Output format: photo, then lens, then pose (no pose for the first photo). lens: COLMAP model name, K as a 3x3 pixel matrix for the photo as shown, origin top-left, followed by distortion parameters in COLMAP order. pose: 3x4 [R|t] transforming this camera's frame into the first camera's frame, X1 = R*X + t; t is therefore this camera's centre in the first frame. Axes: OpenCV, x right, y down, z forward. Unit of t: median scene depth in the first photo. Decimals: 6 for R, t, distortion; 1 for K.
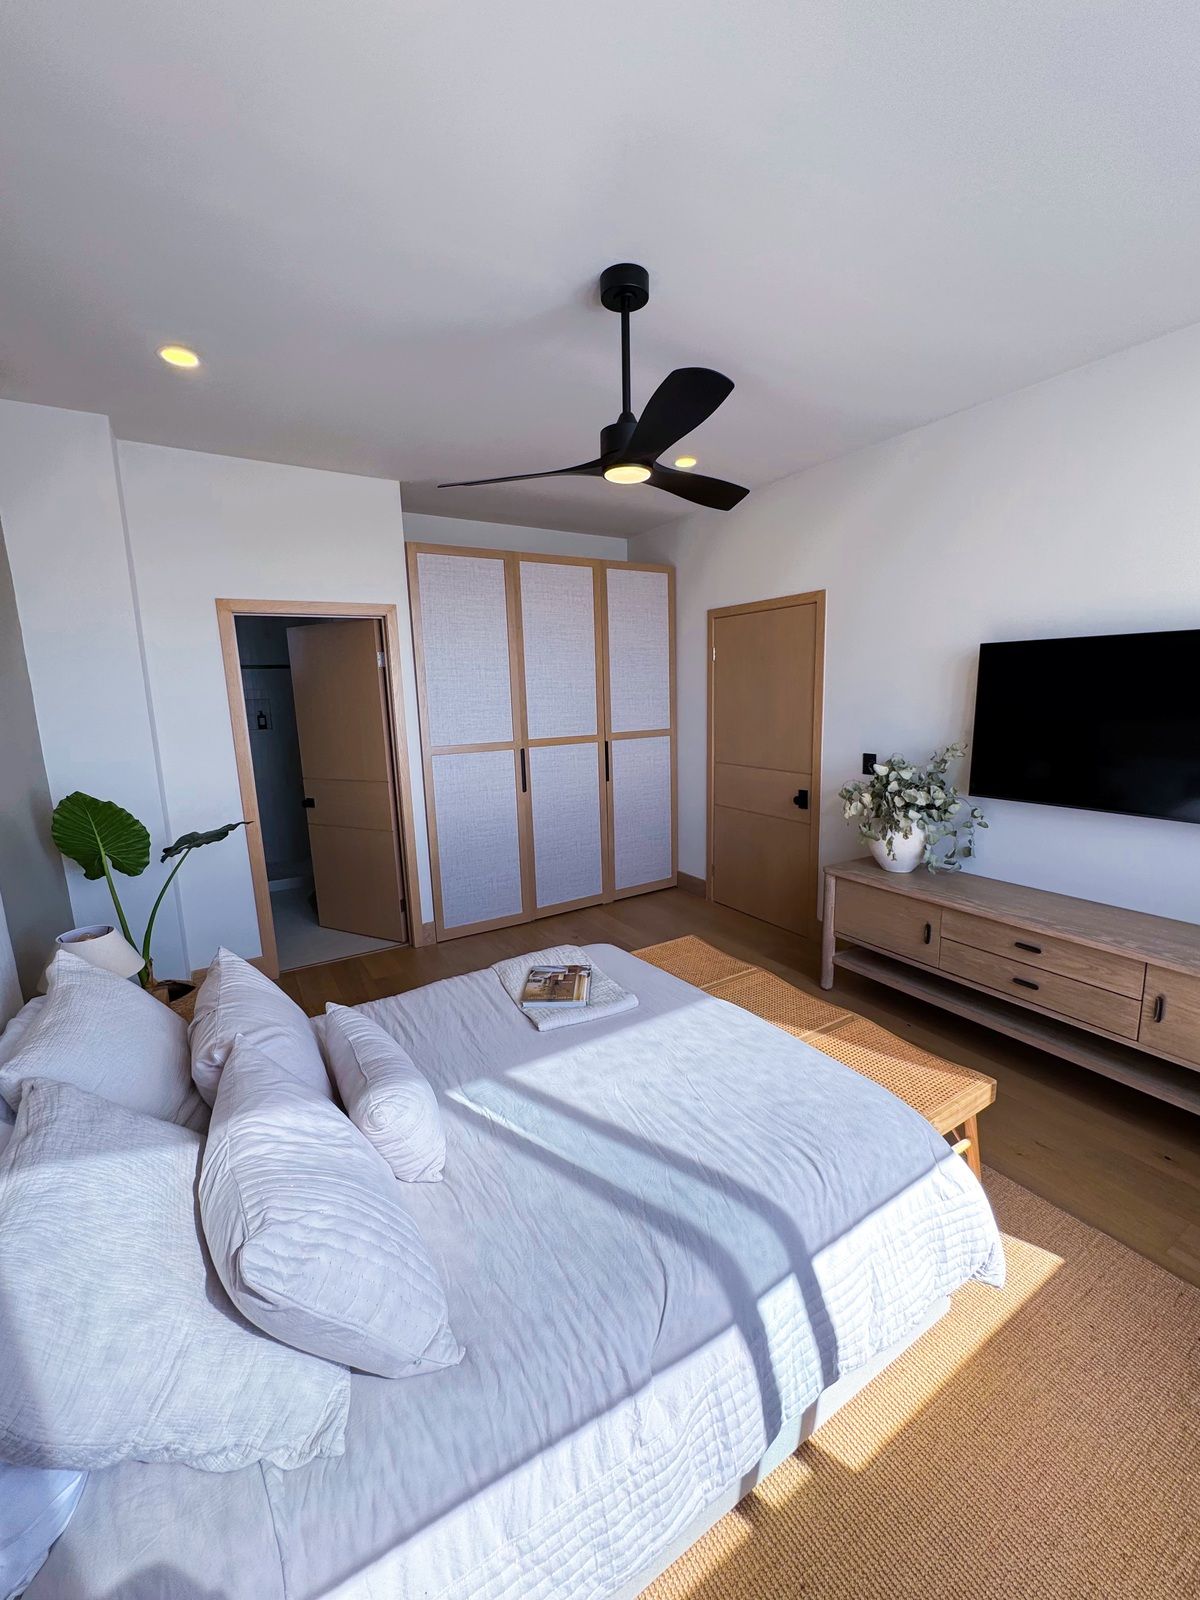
lens RADIAL K [[636.9, 0, 598.7], [0, 636.9, 799.4], [0, 0, 1]] dist [-0.005860, 0.000778]
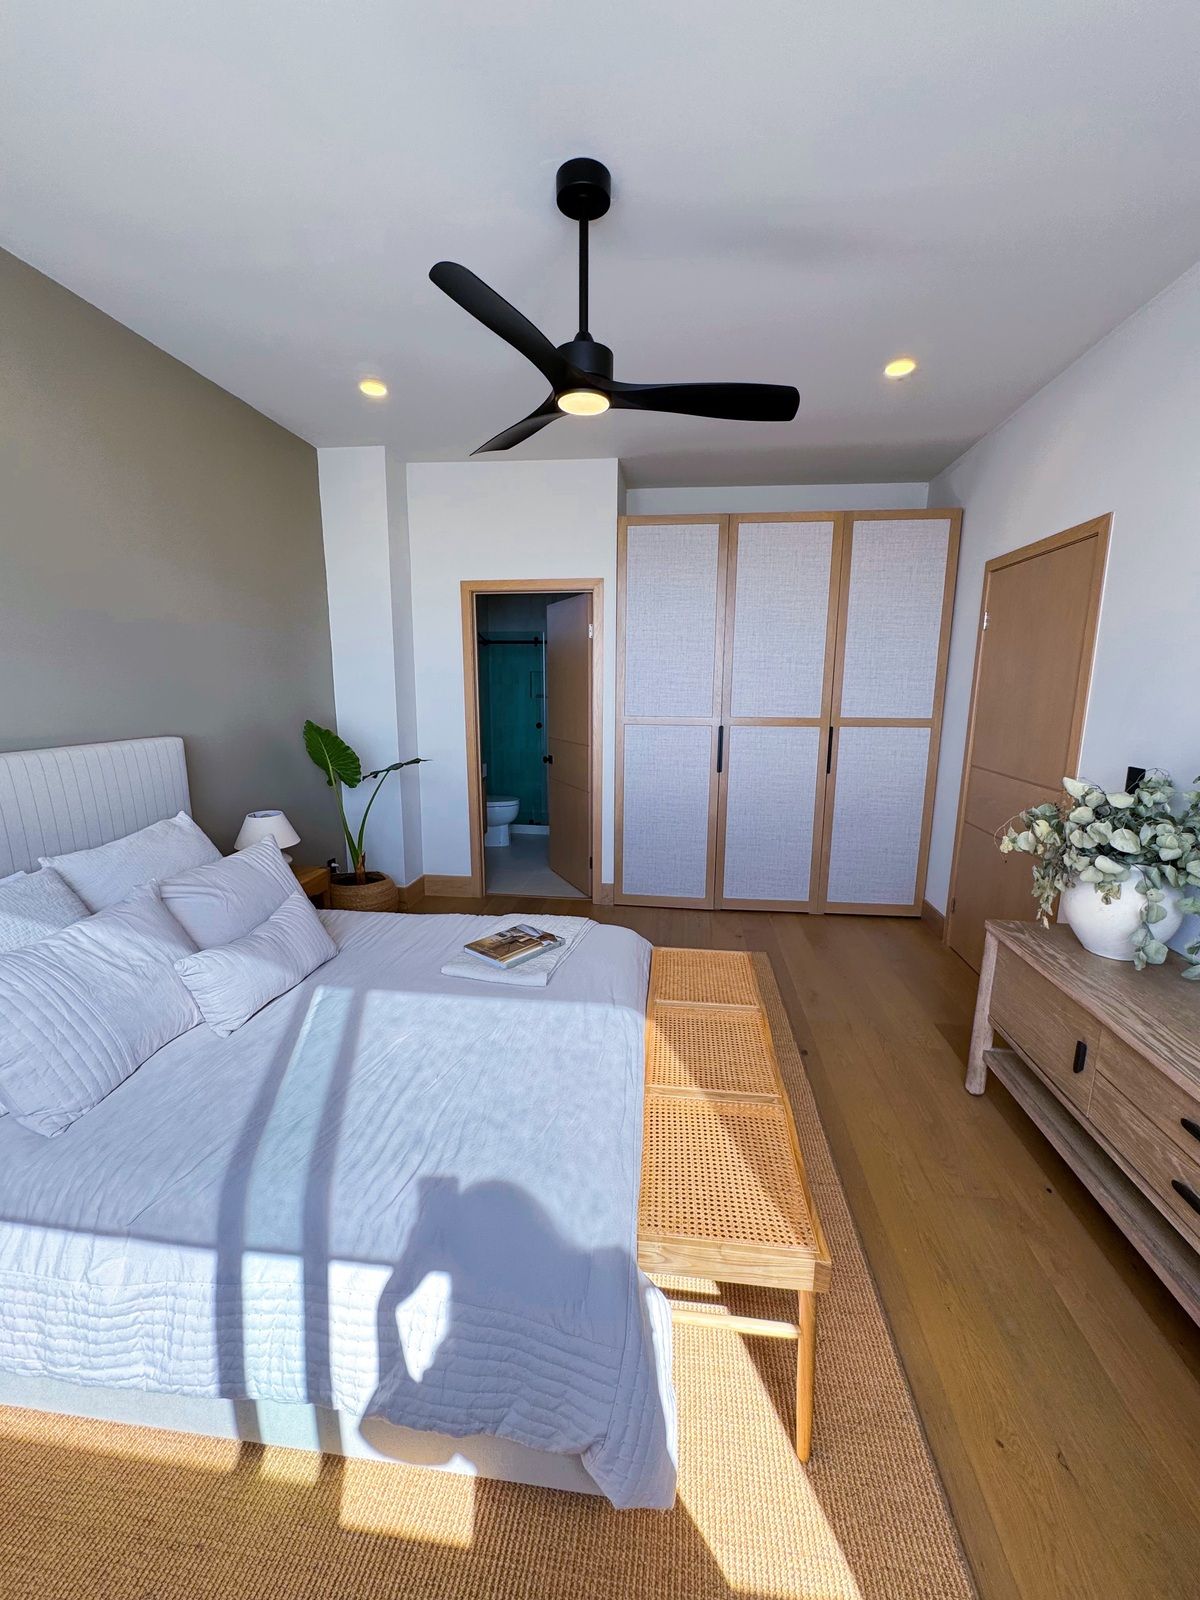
lens RADIAL K [[636.9, 0, 601.1], [0, 636.9, 799.2], [0, 0, 1]] dist [-0.005860, 0.000778]
pose [[0.787110, 0.144803, -0.599574, 0.412991], [-0.134634, 0.988948, 0.062096, -0.009457], [0.601939, 0.031847, 0.797907, 0.190238]]
